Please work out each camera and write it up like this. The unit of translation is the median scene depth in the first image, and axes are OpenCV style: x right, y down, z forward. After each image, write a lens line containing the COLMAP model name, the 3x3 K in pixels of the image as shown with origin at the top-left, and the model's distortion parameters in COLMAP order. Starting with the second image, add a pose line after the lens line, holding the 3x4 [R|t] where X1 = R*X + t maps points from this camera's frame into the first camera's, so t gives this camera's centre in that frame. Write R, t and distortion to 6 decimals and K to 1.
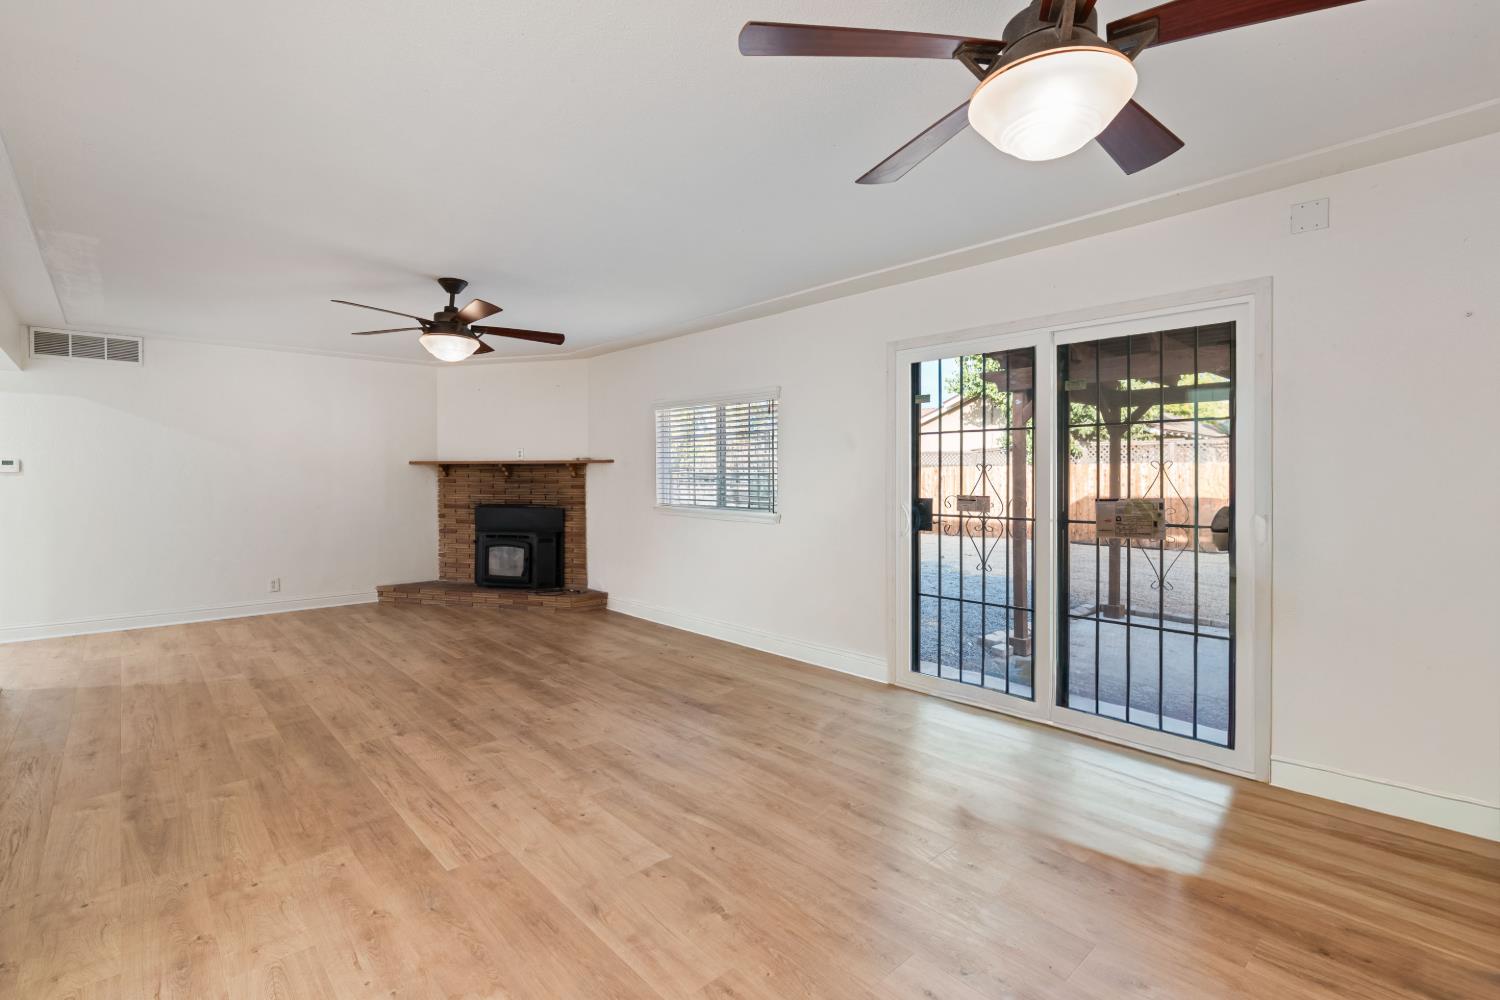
lens RADIAL K [[690.5, 0, 756.1], [0, 690.5, 476.2], [0, 0, 1]] dist [0.000712, 0.001272]
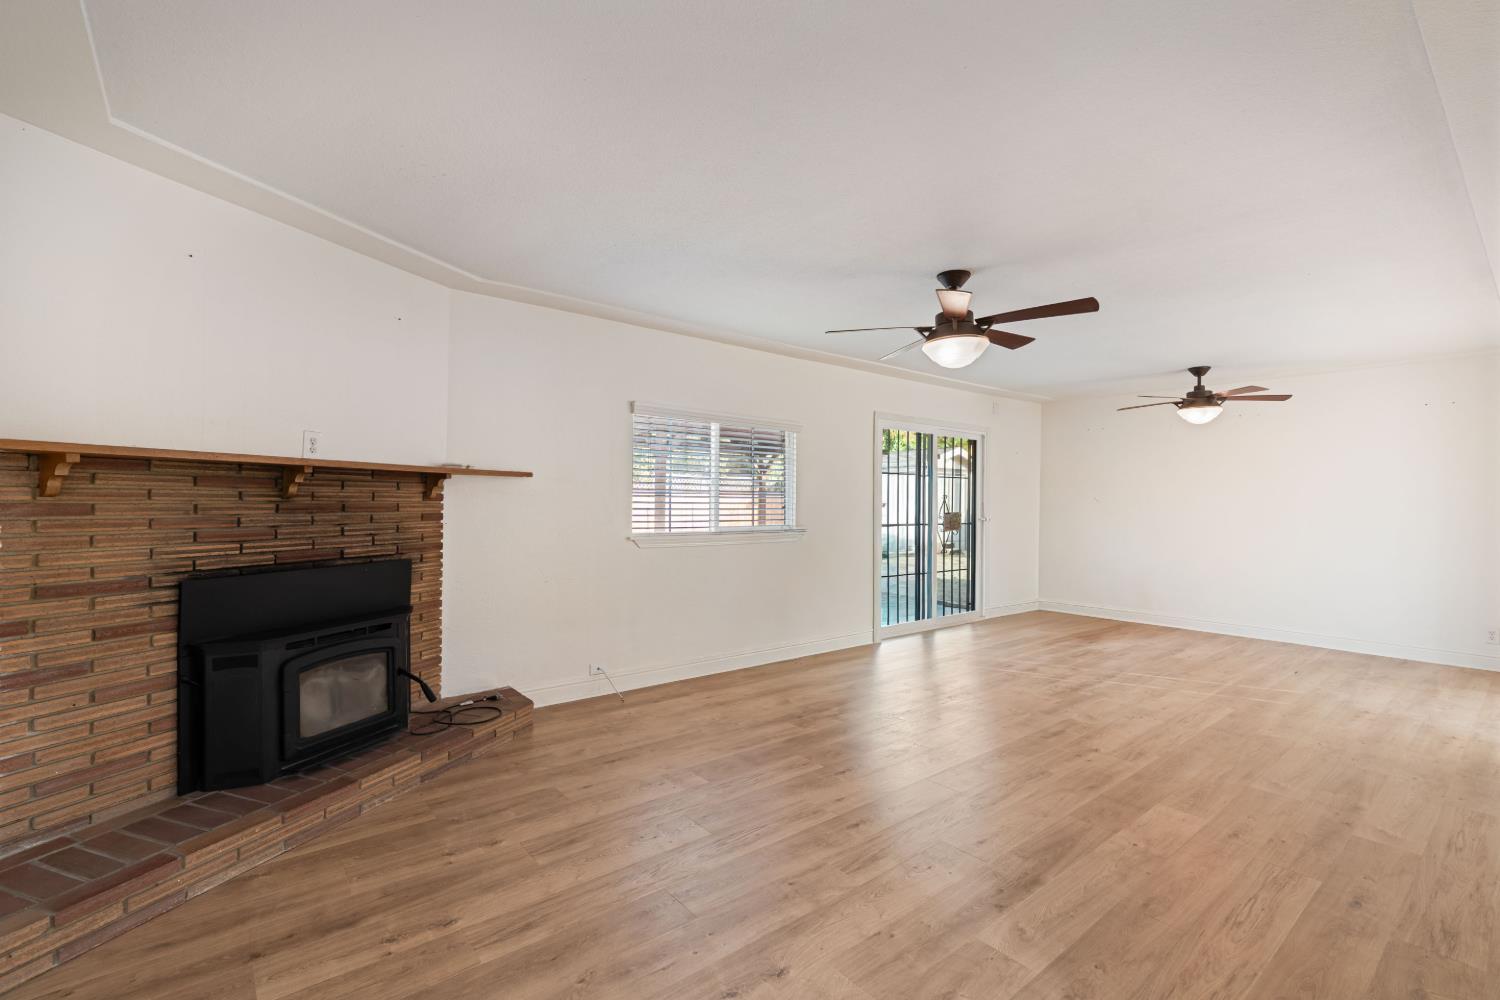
lens RADIAL K [[671.8, 0, 751.7], [0, 671.8, 496.1], [0, 0, 1]] dist [-0.004631, 0.004033]
pose [[0.059156, 0.005846, 0.998232, -0.763976], [-0.008849, 0.999947, -0.005332, -0.000150], [-0.998210, -0.008518, 0.059205, 0.715409]]
